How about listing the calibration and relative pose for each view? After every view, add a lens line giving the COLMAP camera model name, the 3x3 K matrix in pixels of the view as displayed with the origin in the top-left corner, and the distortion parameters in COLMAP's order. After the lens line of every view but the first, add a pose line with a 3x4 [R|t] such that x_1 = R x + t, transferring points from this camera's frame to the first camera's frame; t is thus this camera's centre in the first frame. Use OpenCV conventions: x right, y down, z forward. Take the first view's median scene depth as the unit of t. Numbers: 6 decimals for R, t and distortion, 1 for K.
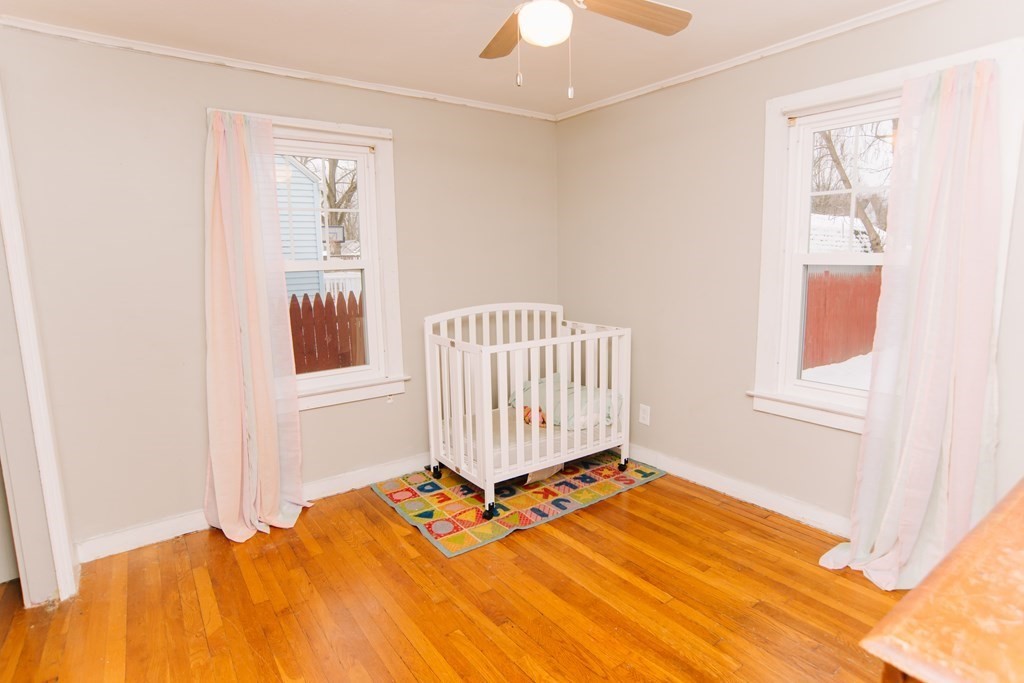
lens RADIAL K [[539.9, 0, 516.1], [0, 539.9, 330.8], [0, 0, 1]] dist [-0.084579, 0.049619]
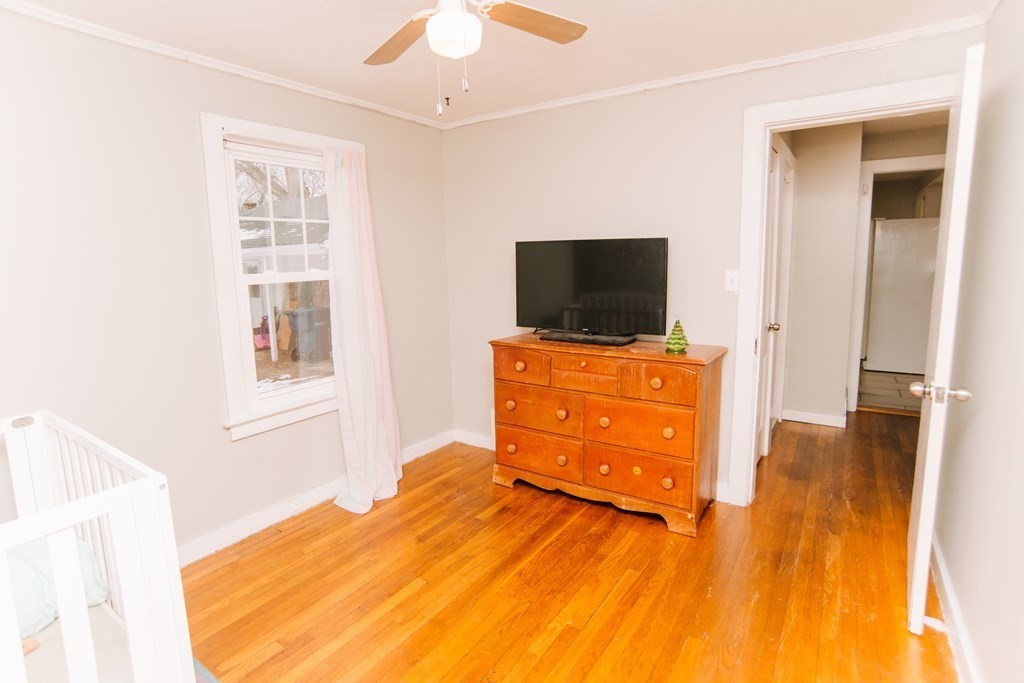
lens RADIAL K [[523.3, 0, 516.2], [0, 523.3, 330.8], [0, 0, 1]] dist [-0.084778, 0.050914]
pose [[-0.343461, -0.108639, 0.932862, -0.525978], [0.157394, 0.972580, 0.171215, -0.112892], [-0.925884, 0.205633, -0.316945, 0.751213]]
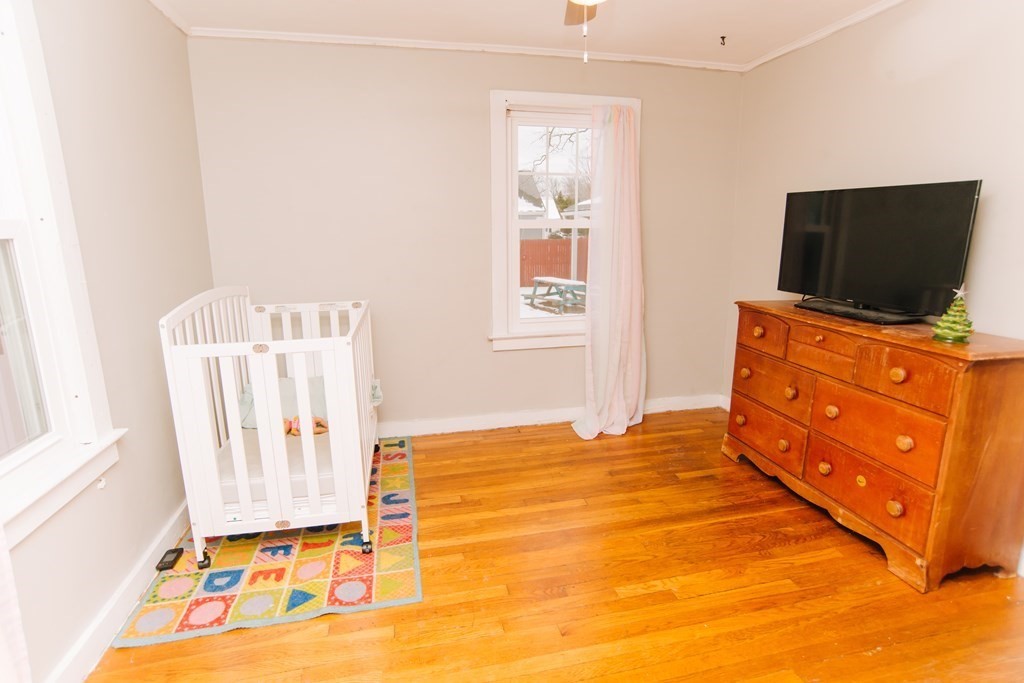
lens RADIAL K [[523.3, 0, 516.2], [0, 523.3, 330.8], [0, 0, 1]] dist [-0.084778, 0.050914]
pose [[0.396677, -0.166884, 0.902661, -0.568401], [0.125159, 0.983985, 0.126917, -0.038403], [-0.909386, 0.062631, 0.411212, 0.445311]]
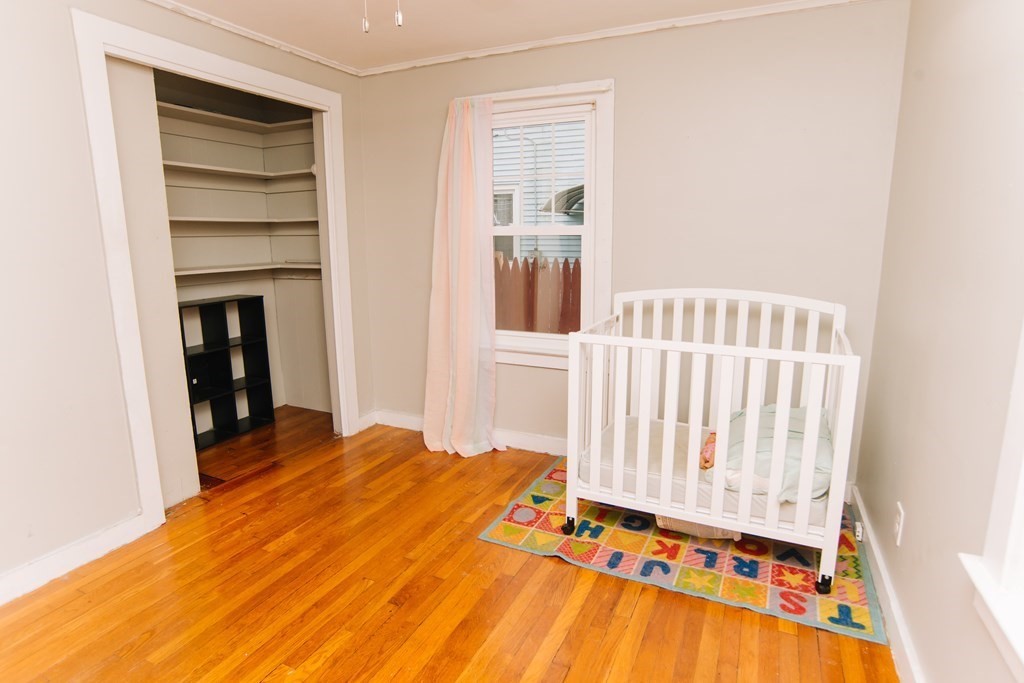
lens RADIAL K [[548.8, 0, 514.4], [0, 548.8, 332.9], [0, 0, 1]] dist [-0.089024, 0.050427]
pose [[0.467900, 0.177079, -0.865860, 0.572746], [-0.123708, 0.983199, 0.134226, -0.065963], [0.875081, 0.044309, 0.481945, 0.470142]]
